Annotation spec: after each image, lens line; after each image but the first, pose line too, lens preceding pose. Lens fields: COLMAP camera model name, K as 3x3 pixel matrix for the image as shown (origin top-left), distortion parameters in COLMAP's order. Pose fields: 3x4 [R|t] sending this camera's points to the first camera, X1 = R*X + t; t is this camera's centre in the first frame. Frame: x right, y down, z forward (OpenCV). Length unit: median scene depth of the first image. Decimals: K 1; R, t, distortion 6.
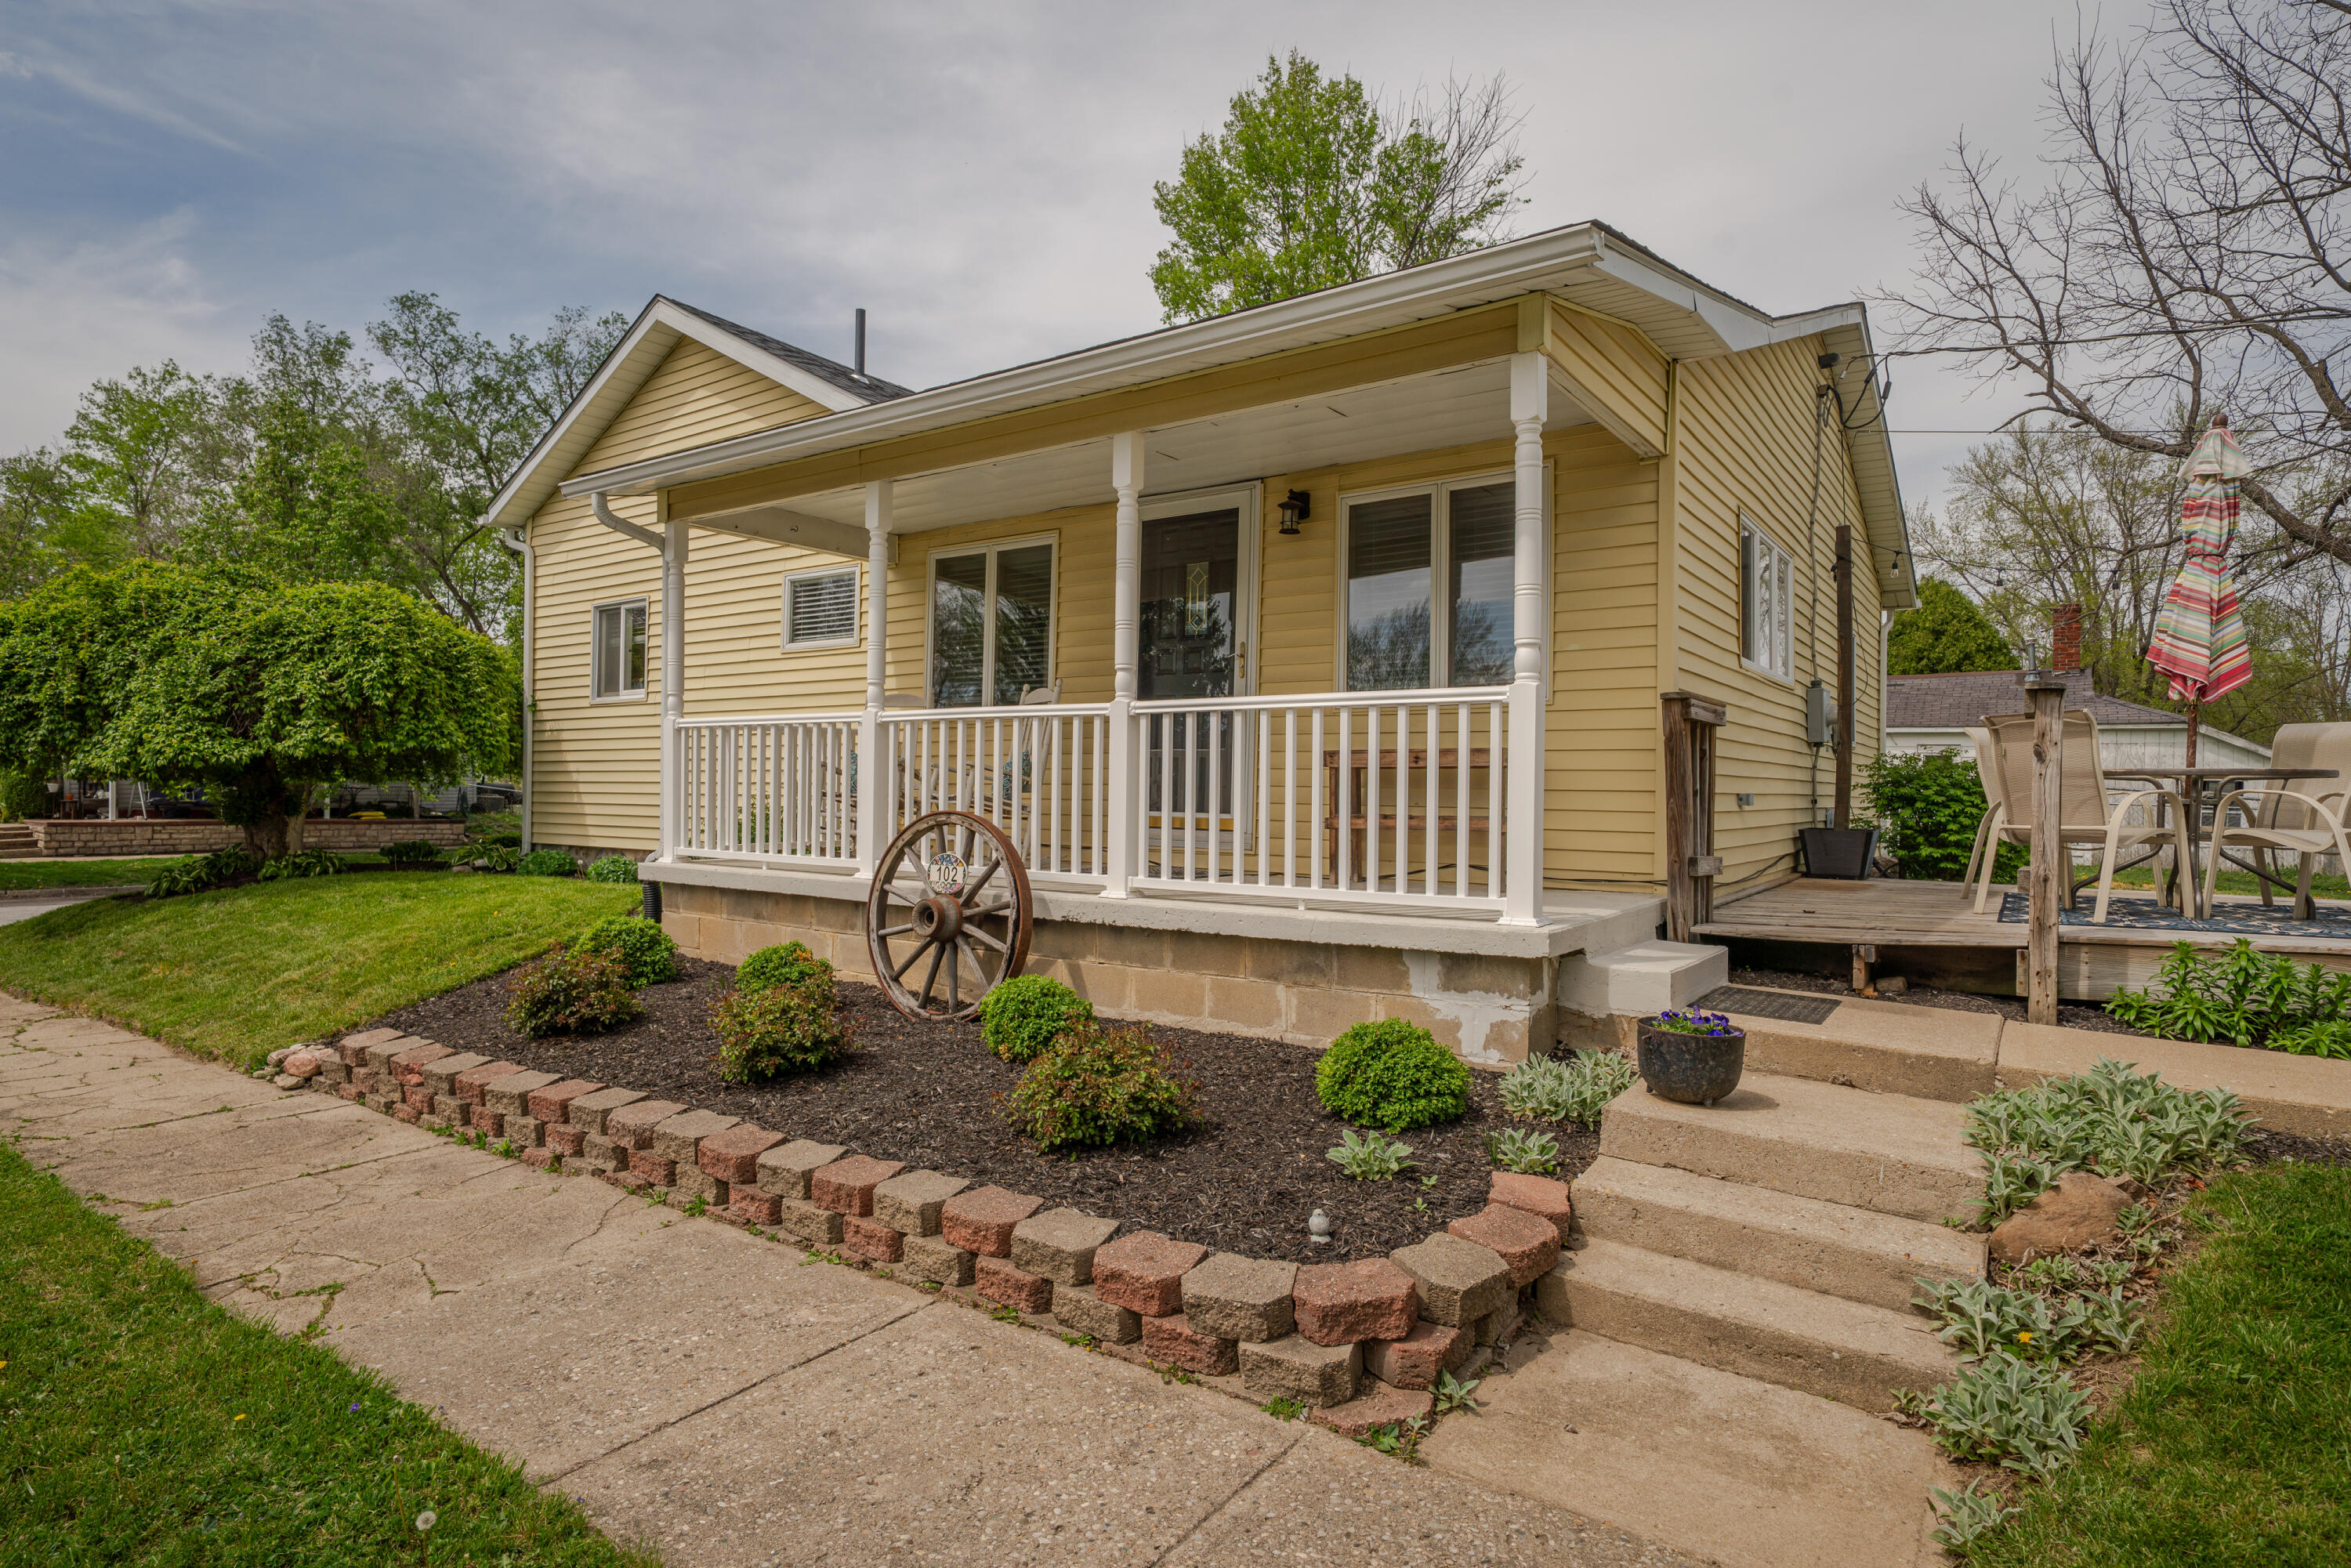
lens RADIAL K [[1230.4, 0, 1175.5], [0, 1230.4, 784.0], [0, 0, 1]] dist [0.001287, -0.001005]
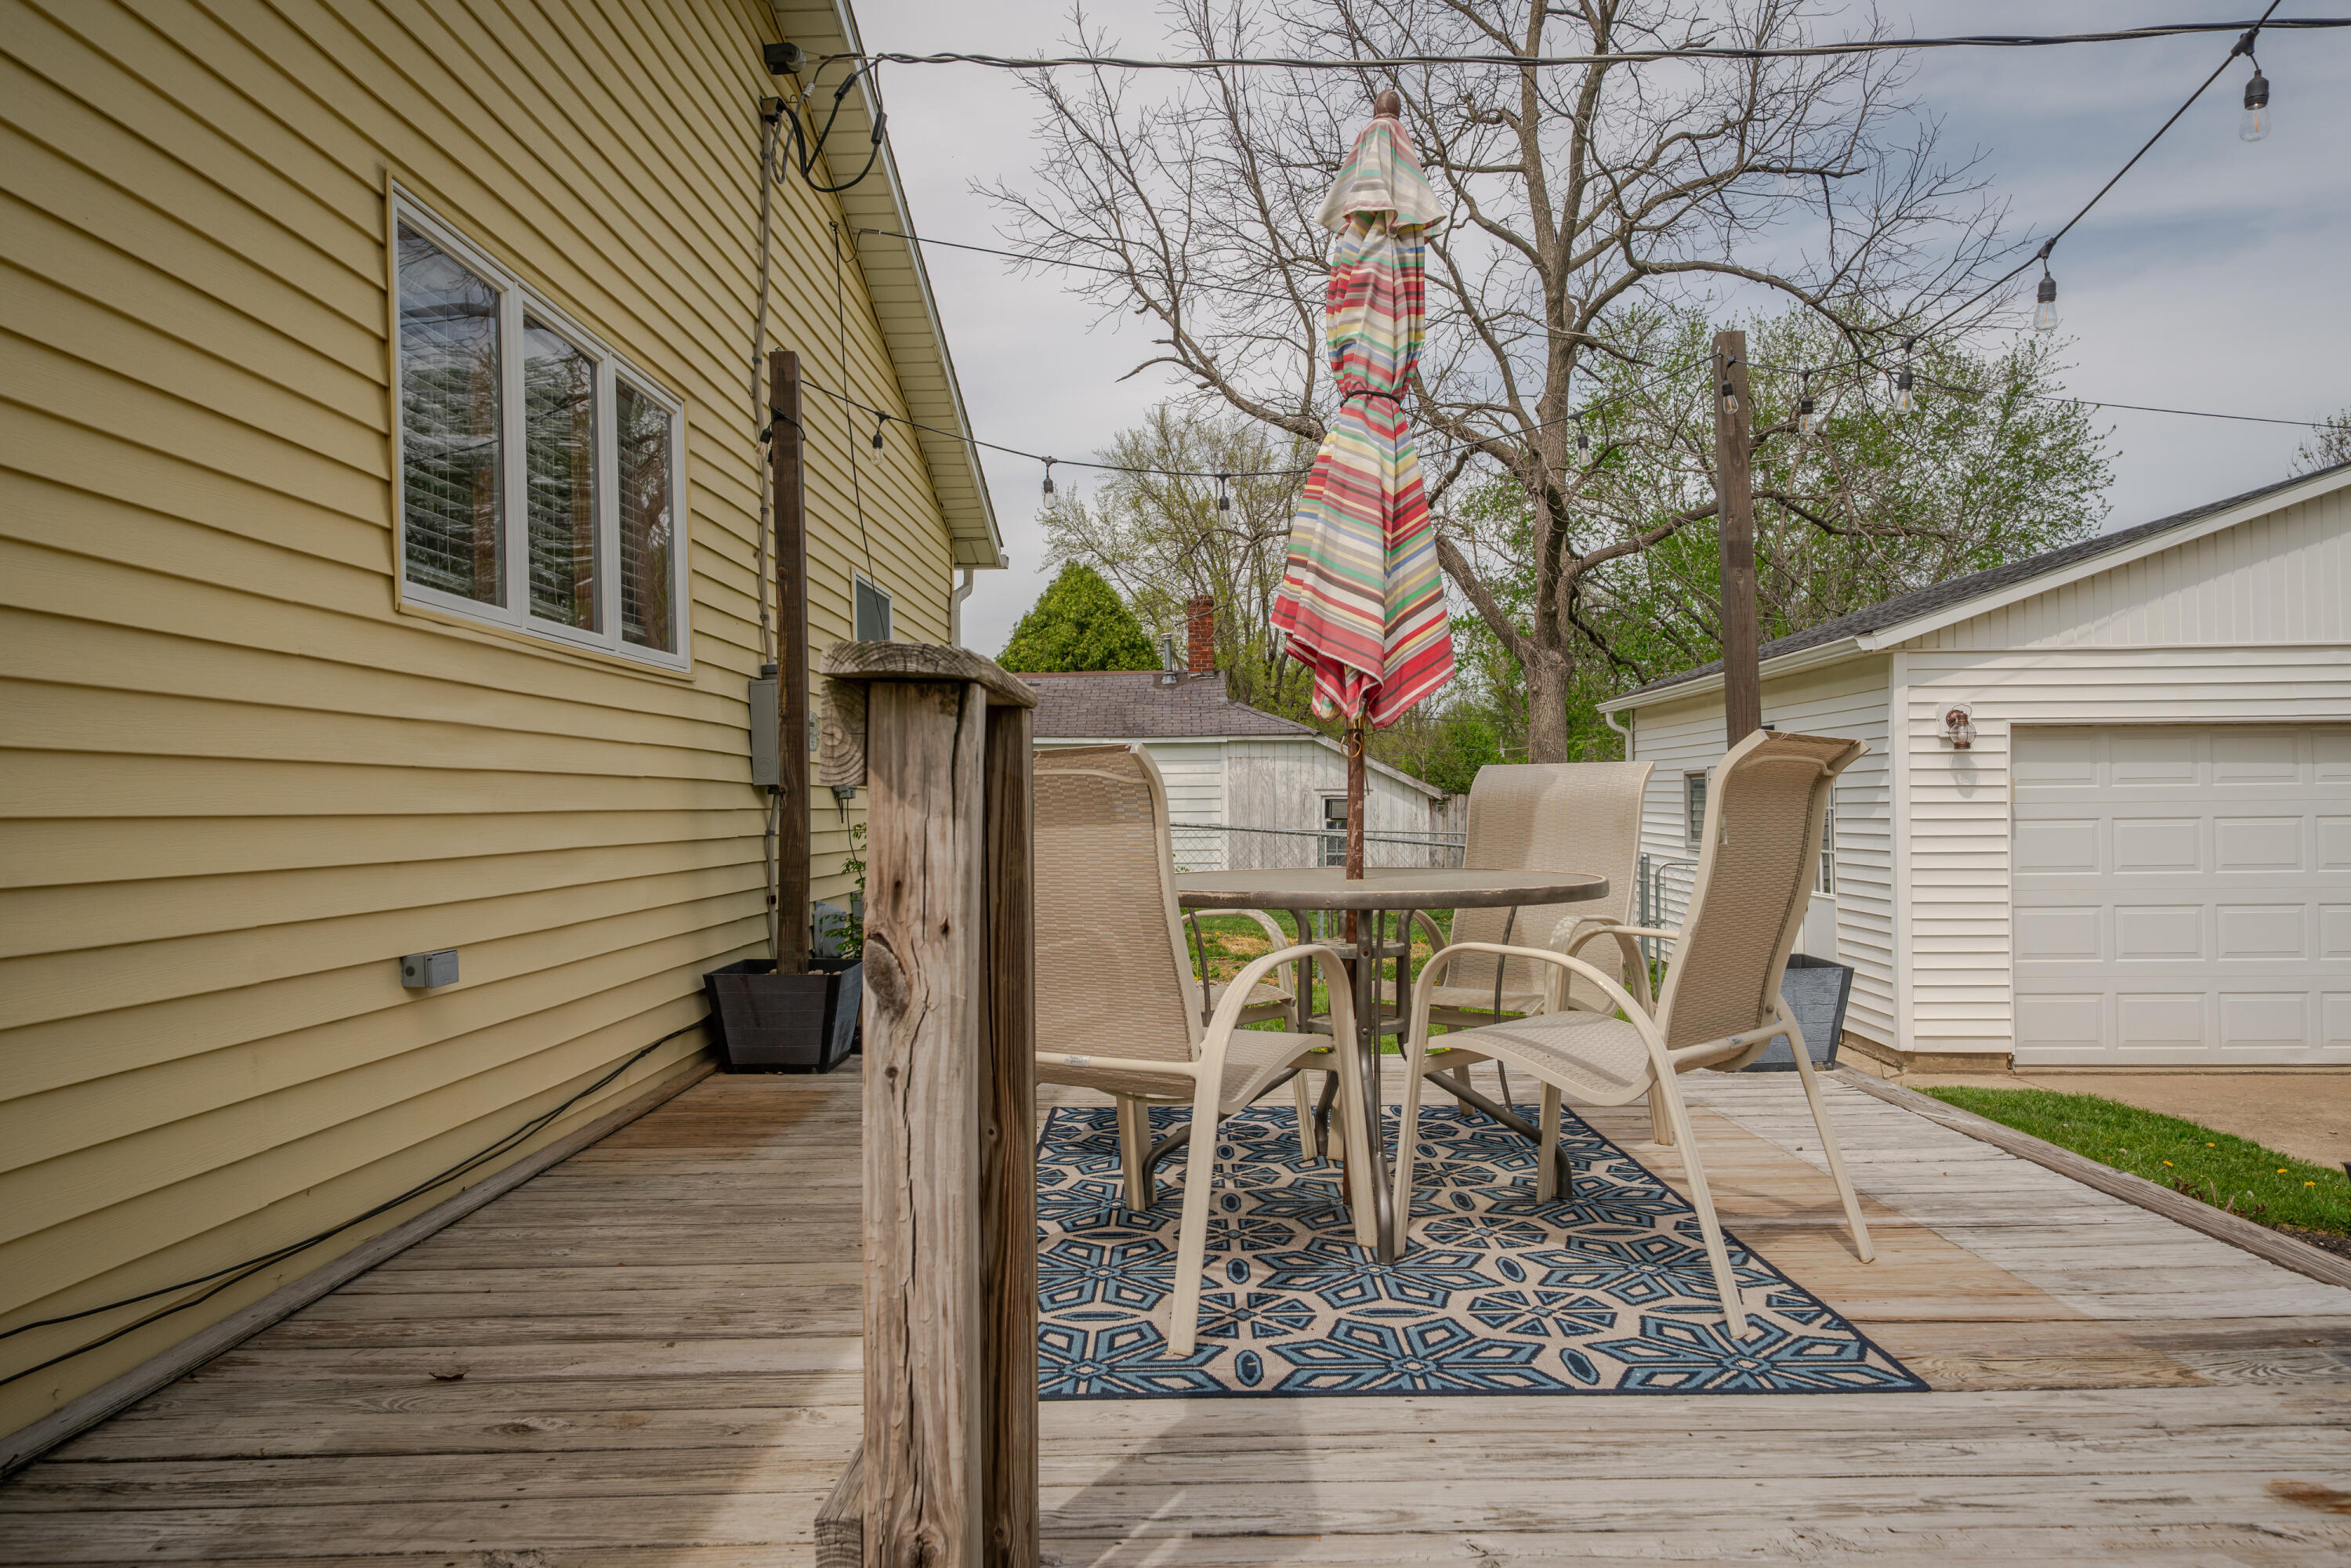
lens RADIAL K [[1563.3, 0, 1175.5], [0, 1563.3, 784.0], [0, 0, 1]] dist [0.005205, 0.000784]
pose [[0.823350, -0.014578, 0.567346, 0.098276], [0.021341, 0.999758, -0.005281, -0.009352], [-0.567132, 0.016456, 0.823462, 0.124318]]
